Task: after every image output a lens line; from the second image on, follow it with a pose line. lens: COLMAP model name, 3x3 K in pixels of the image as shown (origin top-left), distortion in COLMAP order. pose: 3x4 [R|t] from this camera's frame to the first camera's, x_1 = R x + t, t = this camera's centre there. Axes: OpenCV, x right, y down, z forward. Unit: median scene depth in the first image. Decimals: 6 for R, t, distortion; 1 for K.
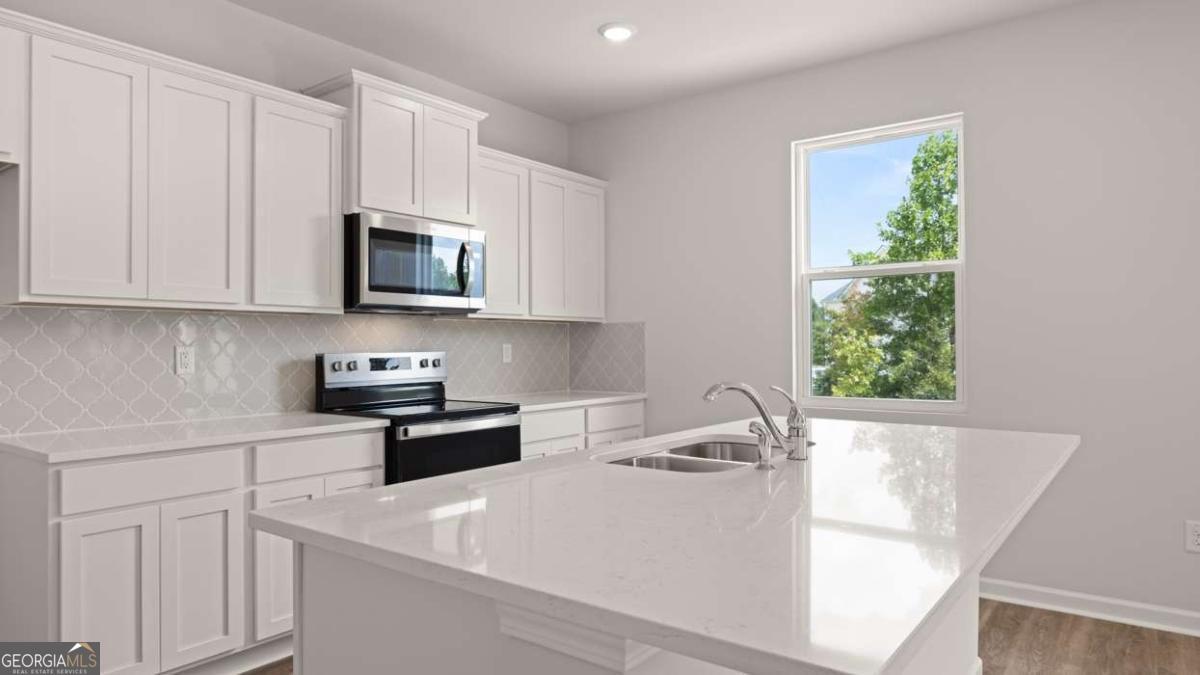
lens RADIAL K [[756.0, 0, 604.9], [0, 756.0, 332.9], [0, 0, 1]] dist [0.008113, -0.000197]
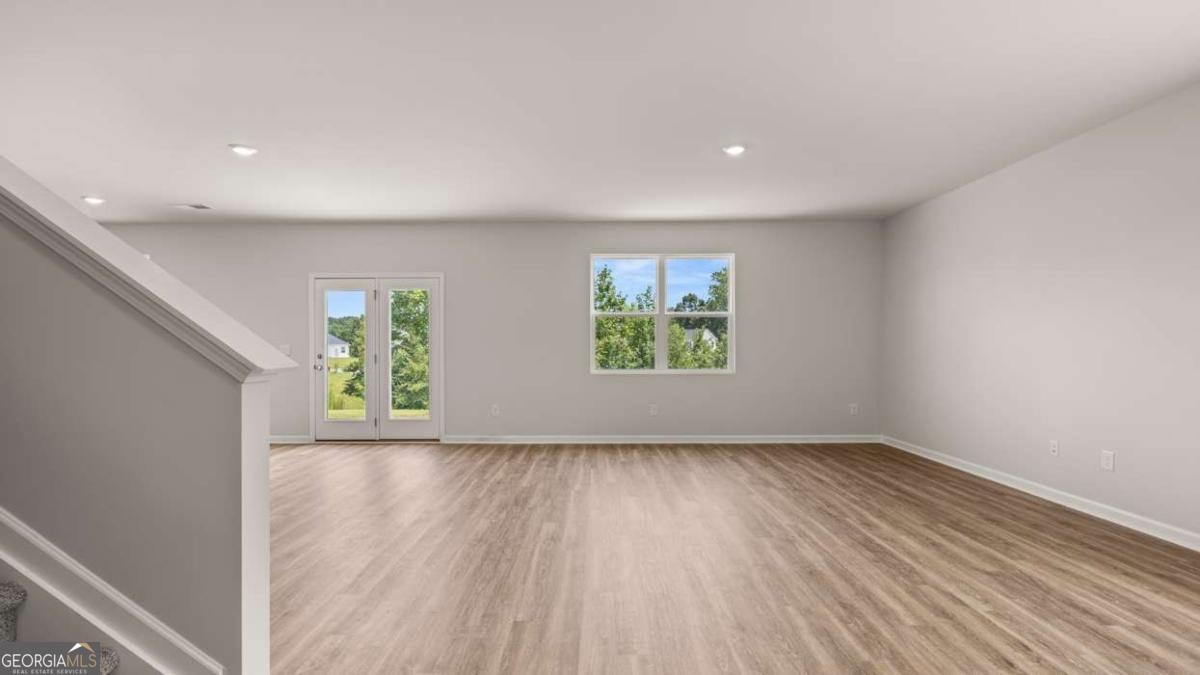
lens RADIAL K [[506.6, 0, 598.1], [0, 506.6, 347.8], [0, 0, 1]] dist [-0.003447, -0.000007]
pose [[0.800748, -0.001128, 0.599000, 0.527321], [-0.009778, 0.999840, 0.014954, -0.014885], [-0.598921, -0.017831, 0.800610, -1.001555]]
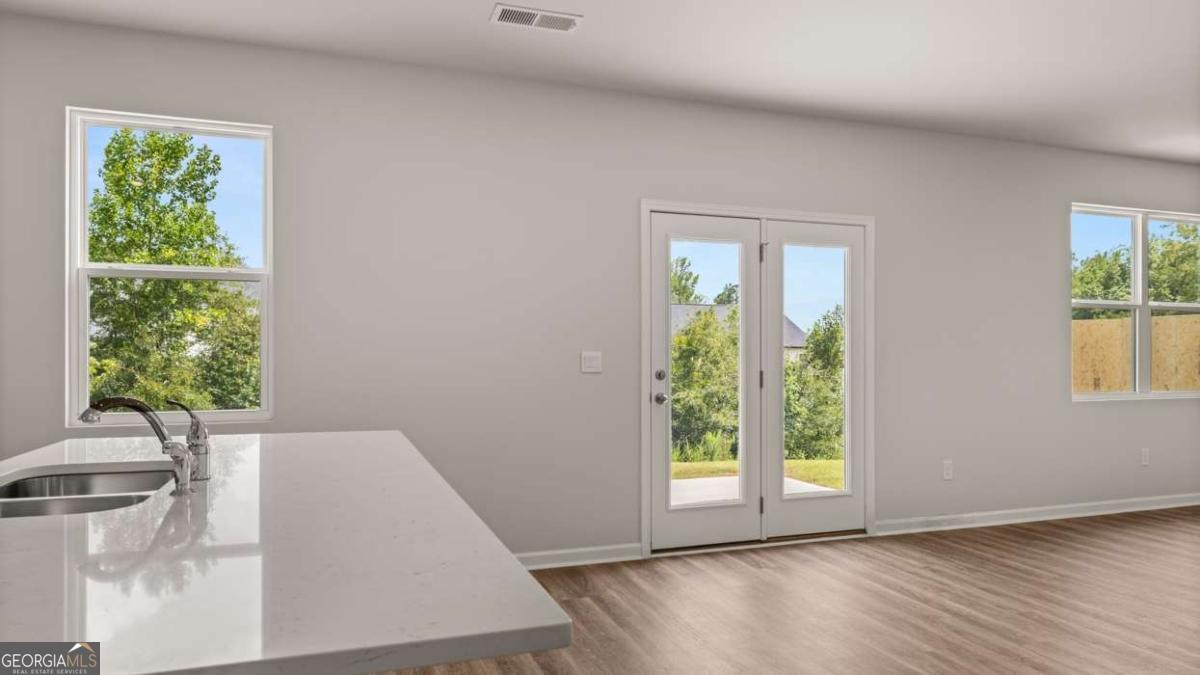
lens RADIAL K [[756.0, 0, 599.9], [0, 756.0, 355.2], [0, 0, 1]] dist [0.008113, -0.000197]
pose [[0.541941, -0.001053, 0.840416, -0.095171], [-0.014859, 0.999831, 0.010835, 0.000418], [-0.840285, -0.018360, 0.541833, 0.043636]]
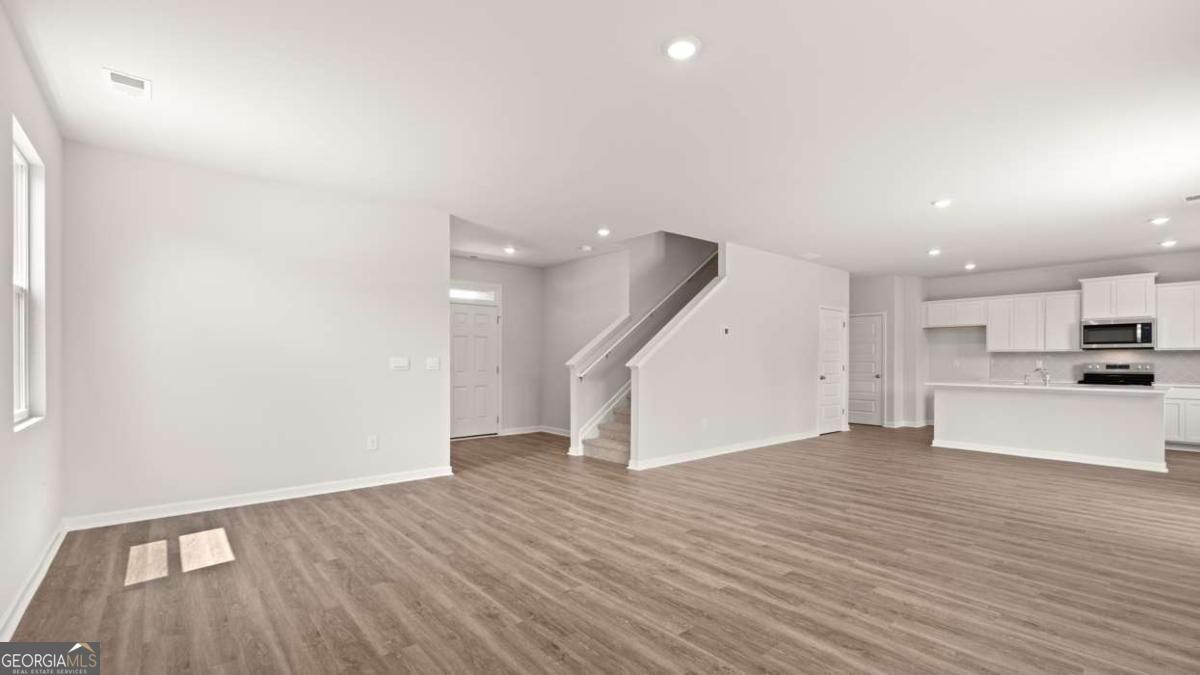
lens RADIAL K [[506.6, 0, 601.7], [0, 506.6, 359.4], [0, 0, 1]] dist [-0.003447, -0.000007]
pose [[-0.218007, 0.001069, -0.975947, 1.718473], [0.014595, 0.999891, -0.002165, -0.010551], [0.975838, -0.014716, -0.217999, -0.444692]]
